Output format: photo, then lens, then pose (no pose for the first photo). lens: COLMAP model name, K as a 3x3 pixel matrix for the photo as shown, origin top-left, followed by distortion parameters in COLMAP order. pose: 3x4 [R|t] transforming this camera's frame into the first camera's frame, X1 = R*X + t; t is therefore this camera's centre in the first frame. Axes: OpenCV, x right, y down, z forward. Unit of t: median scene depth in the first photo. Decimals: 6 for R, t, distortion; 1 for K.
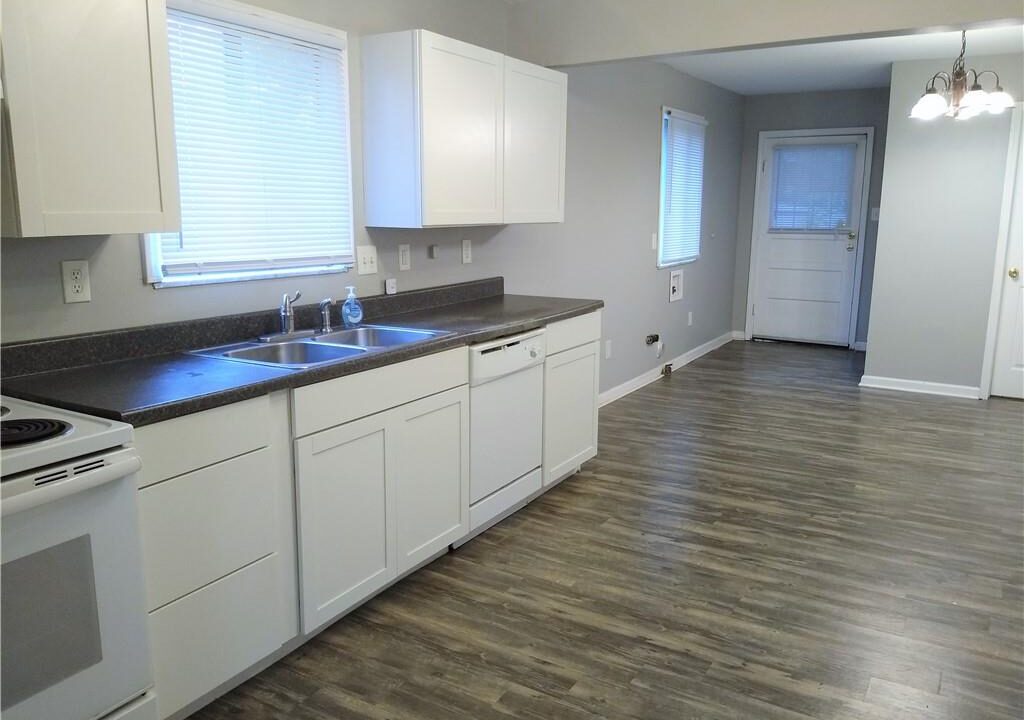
lens RADIAL K [[793.2, 0, 513.5], [0, 793.2, 361.1], [0, 0, 1]] dist [0.079073, -0.122540]
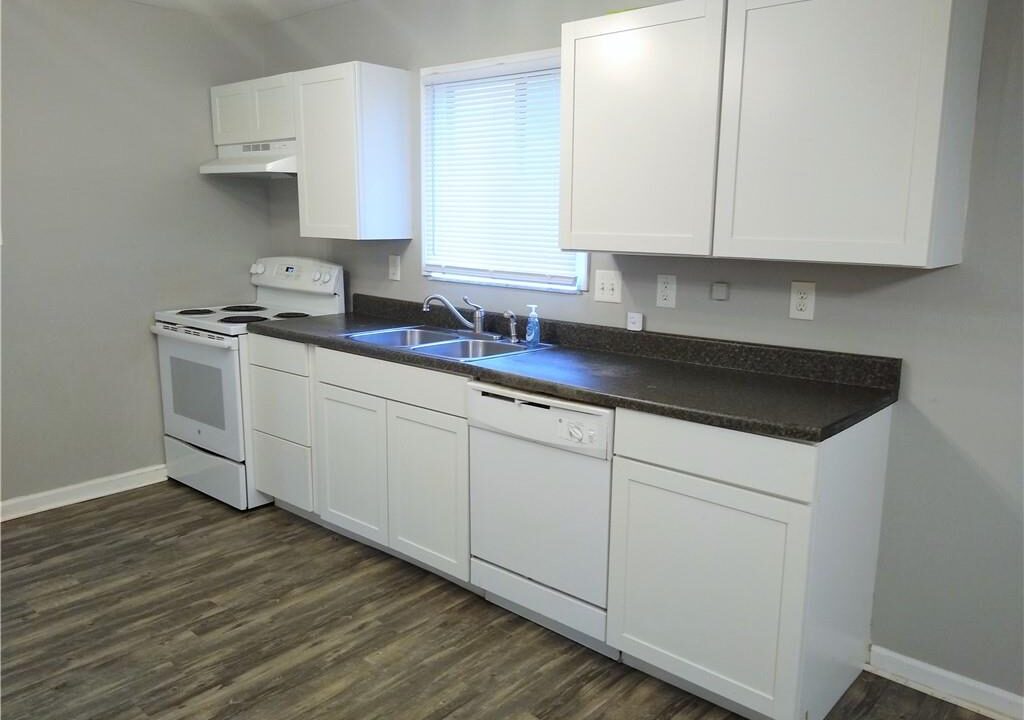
lens RADIAL K [[793.2, 0, 518.2], [0, 793.2, 359.1], [0, 0, 1]] dist [0.079073, -0.122540]
pose [[-0.184303, 0.170563, -0.967957, 0.673696], [-0.199985, 0.957718, 0.206837, -0.199792], [0.962309, 0.231697, -0.142400, 0.980589]]
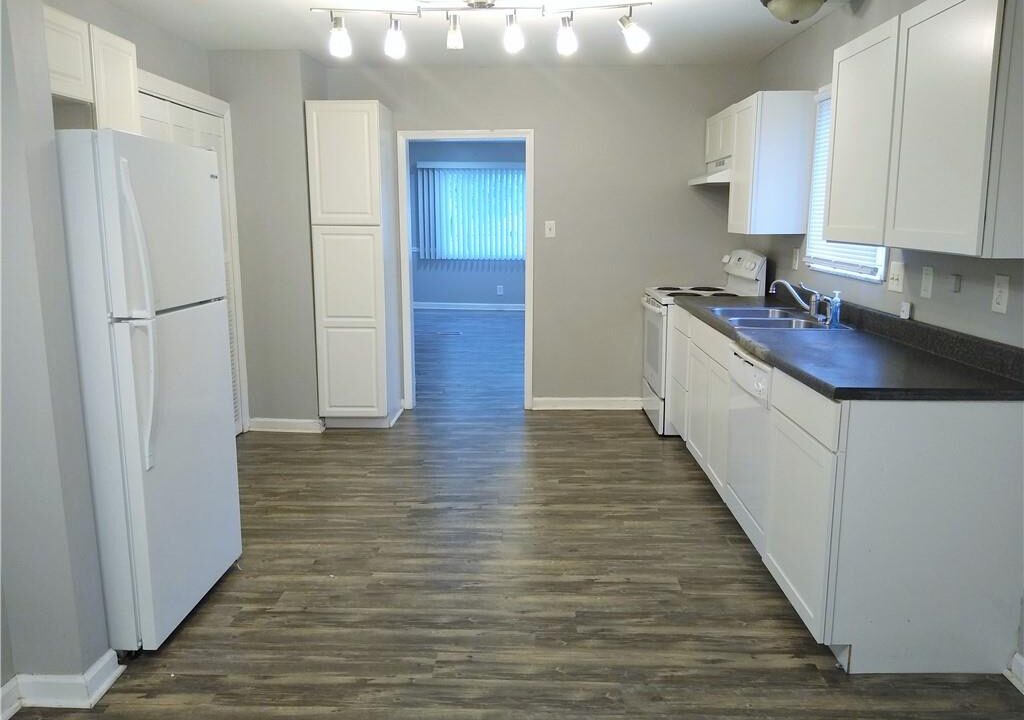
lens RADIAL K [[793.2, 0, 511.1], [0, 793.2, 360.0], [0, 0, 1]] dist [0.079073, -0.122540]
pose [[-0.872087, 0.084446, -0.482010, 0.657997], [-0.096847, 0.935731, 0.339158, -0.297228], [0.479673, 0.342456, -0.807860, 1.493774]]
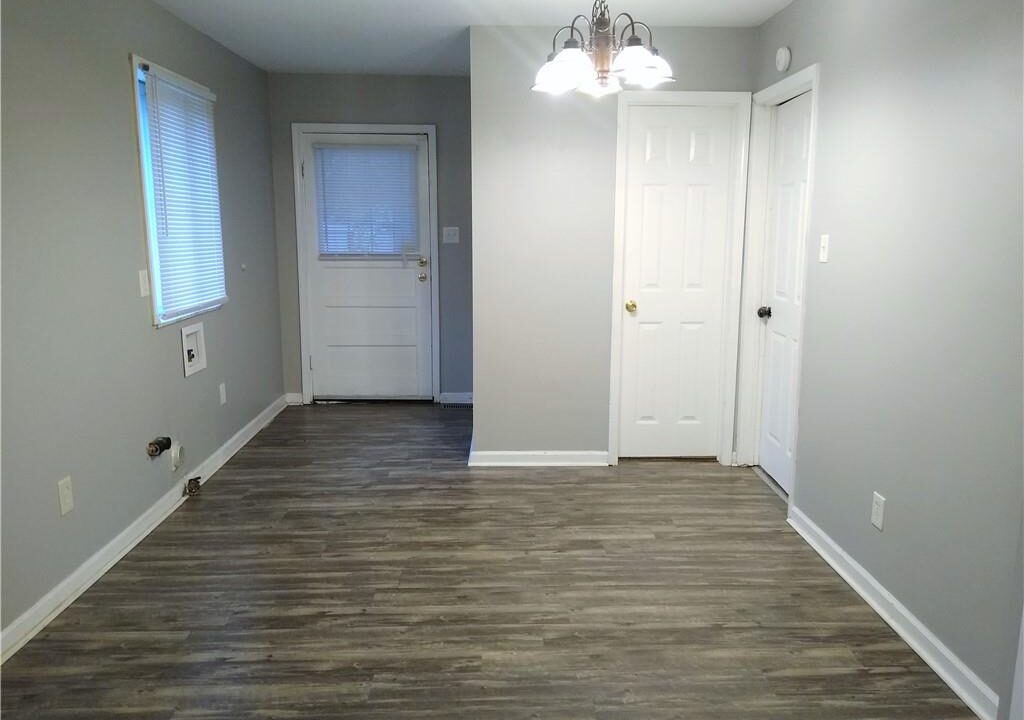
lens RADIAL K [[793.2, 0, 514.4], [0, 793.2, 353.8], [0, 0, 1]] dist [0.079073, -0.122540]
pose [[0.841805, -0.091186, 0.532024, 0.147193], [0.107238, 0.994233, 0.000726, -0.117292], [-0.529022, 0.056443, 0.846729, 0.601494]]
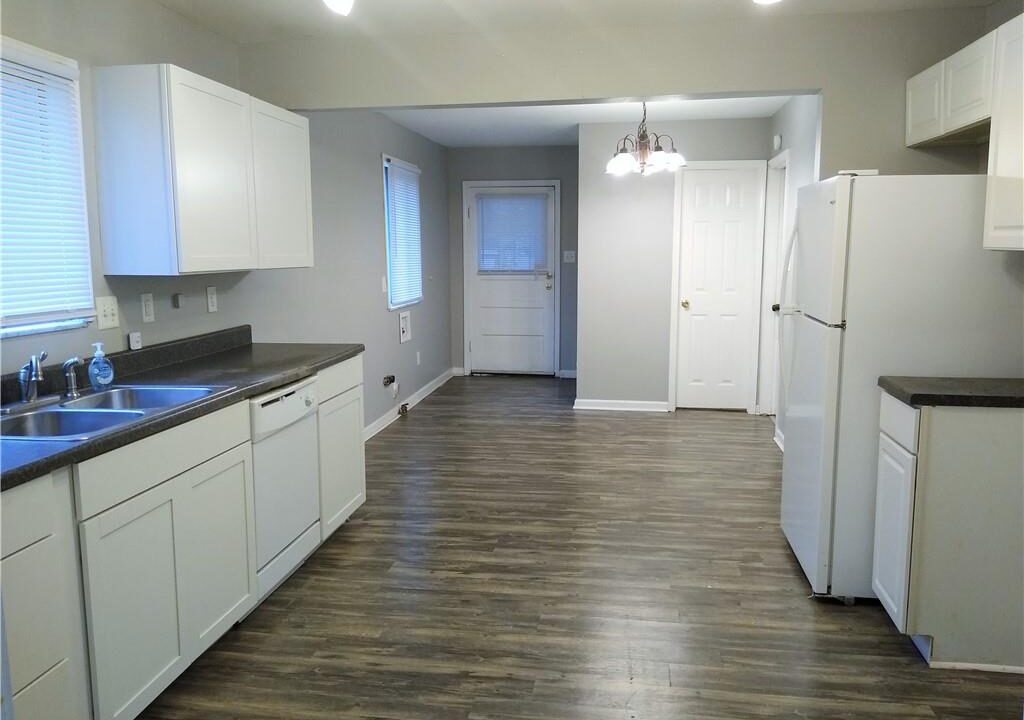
lens RADIAL K [[793.2, 0, 514.9], [0, 793.2, 359.8], [0, 0, 1]] dist [0.079073, -0.122540]
pose [[0.923234, -0.061455, 0.379292, -0.100742], [0.082087, 0.995883, -0.038450, -0.003077], [-0.375367, 0.066633, 0.924478, 0.008929]]
